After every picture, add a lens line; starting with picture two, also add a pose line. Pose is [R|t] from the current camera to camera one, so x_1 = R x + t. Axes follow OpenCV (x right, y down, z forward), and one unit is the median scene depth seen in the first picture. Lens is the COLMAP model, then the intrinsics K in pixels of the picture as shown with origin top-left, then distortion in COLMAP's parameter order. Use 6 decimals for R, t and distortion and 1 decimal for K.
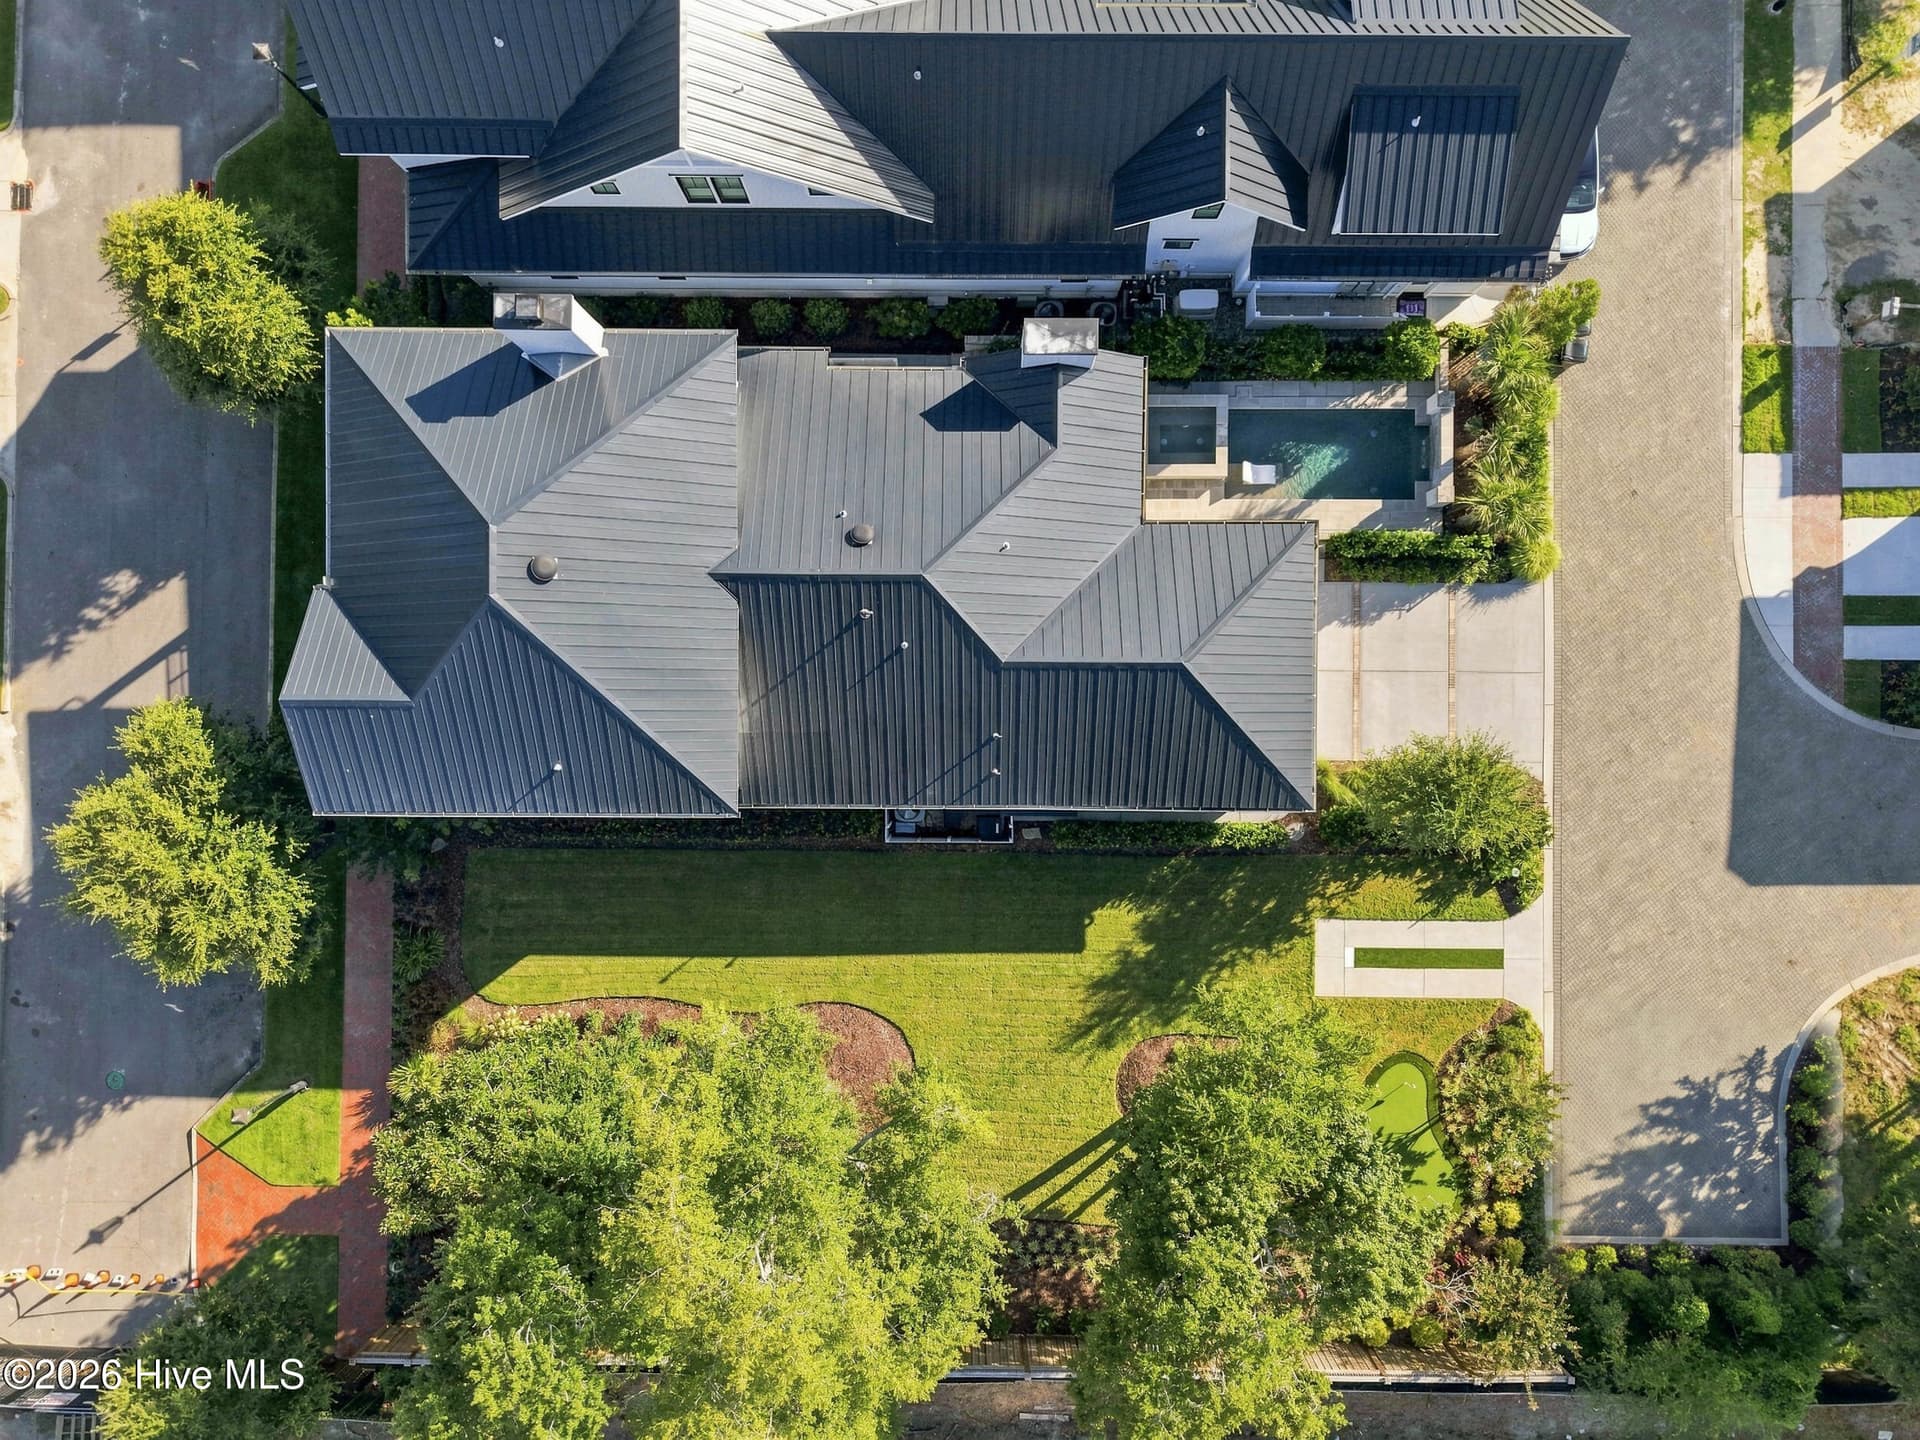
lens RADIAL K [[1283.7, 0, 960.0], [0, 1283.7, 720.0], [0, 0, 1]] dist [0.032107, -0.027910]
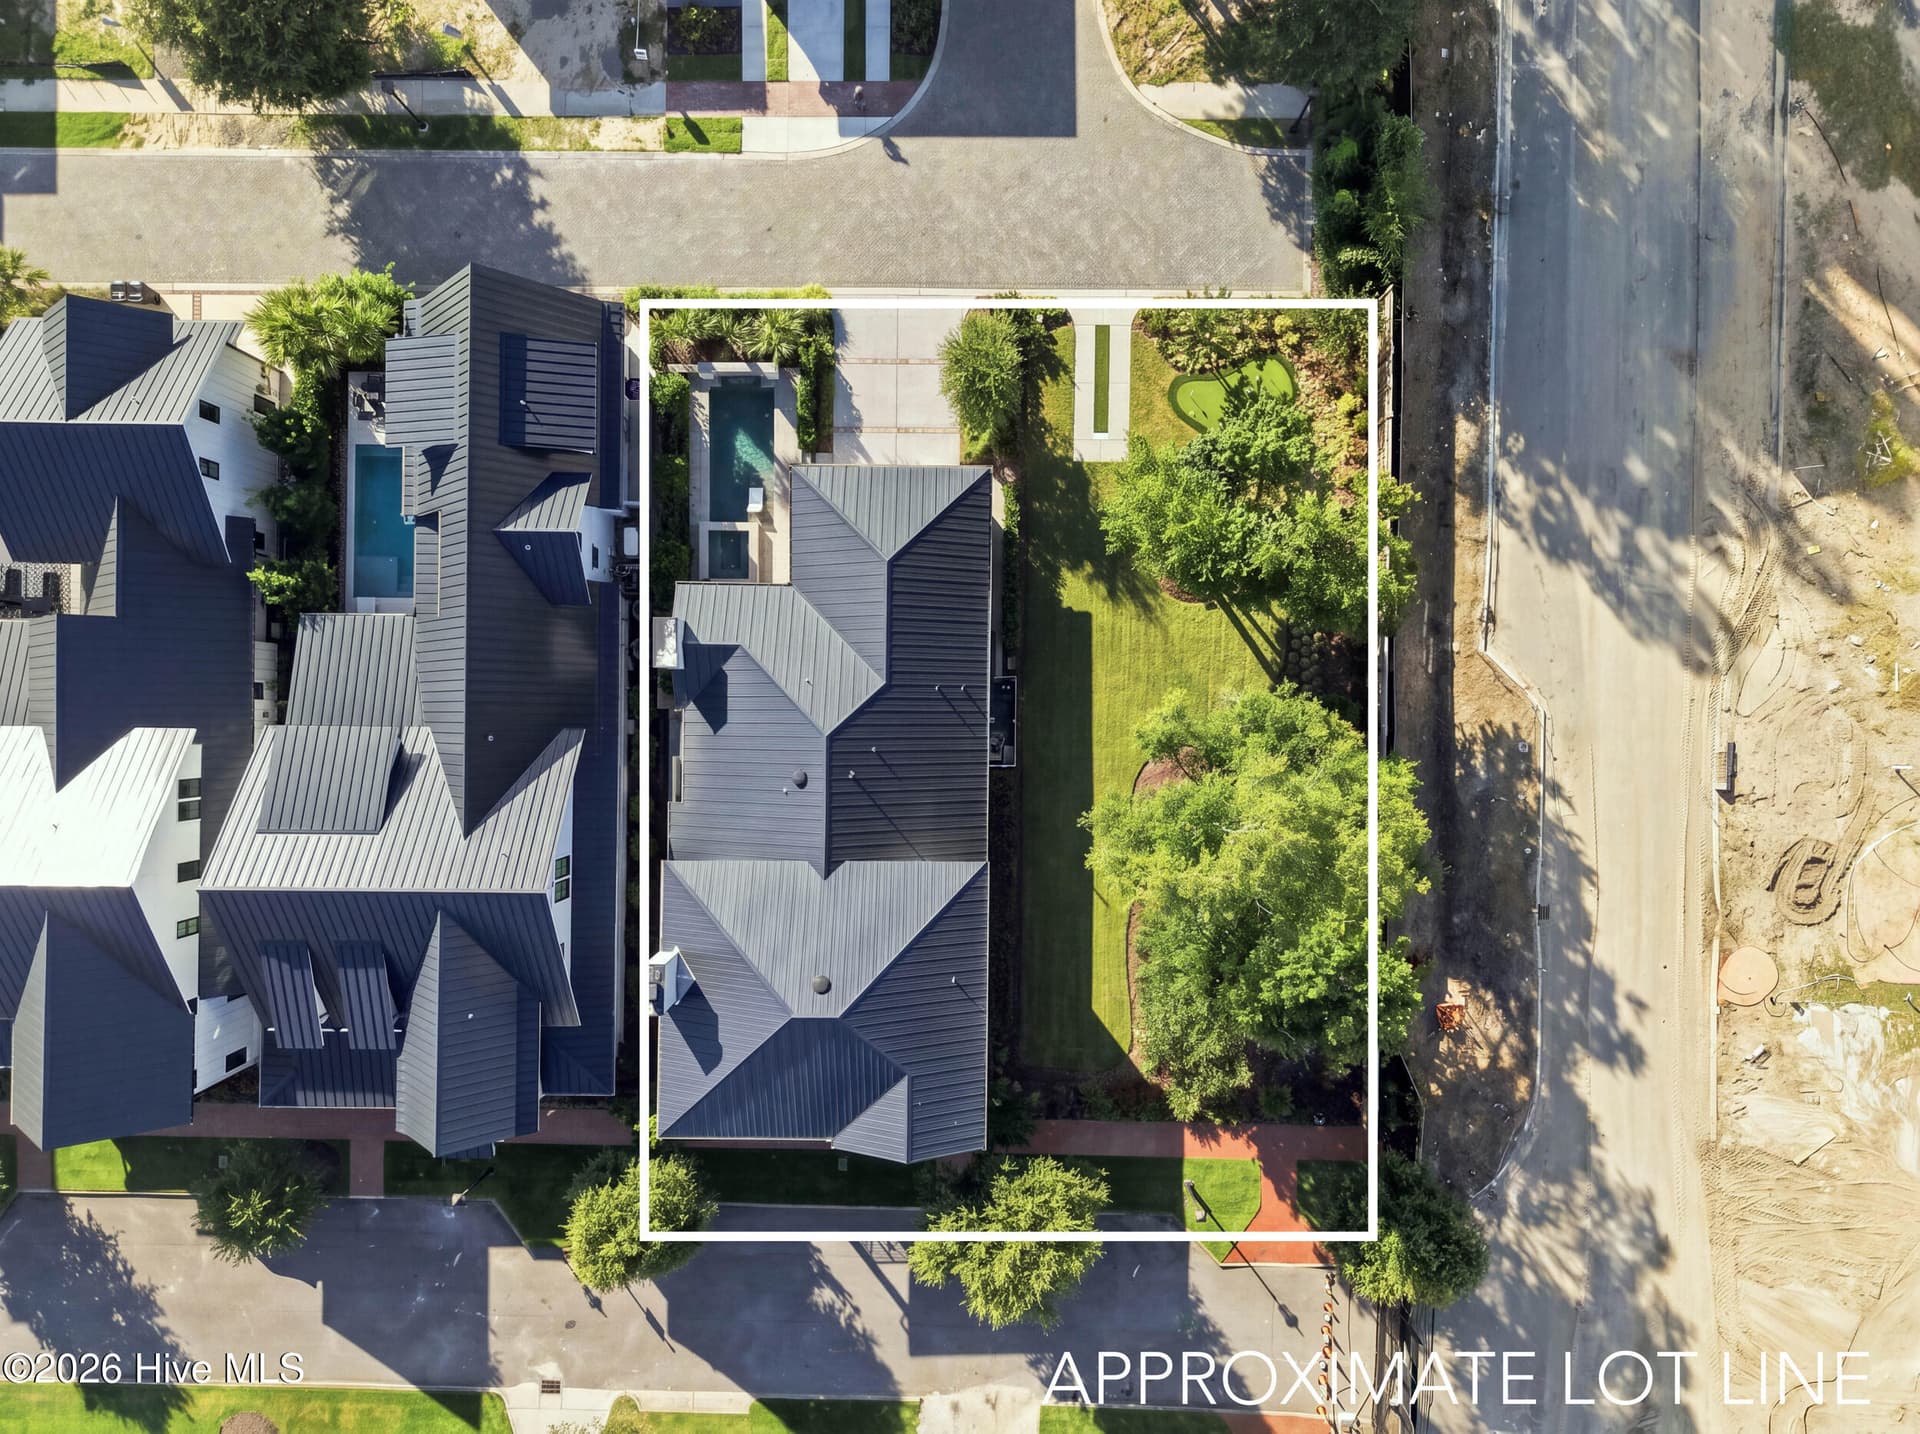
lens RADIAL K [[1283.7, 0, 960.0], [0, 1283.7, 717.0], [0, 0, 1]] dist [0.032107, -0.027910]
pose [[0.004745, -0.999985, 0.002728, -0.009099], [0.999945, 0.004719, -0.009413, 0.049228], [0.009400, 0.002773, 0.999952, -0.426747]]
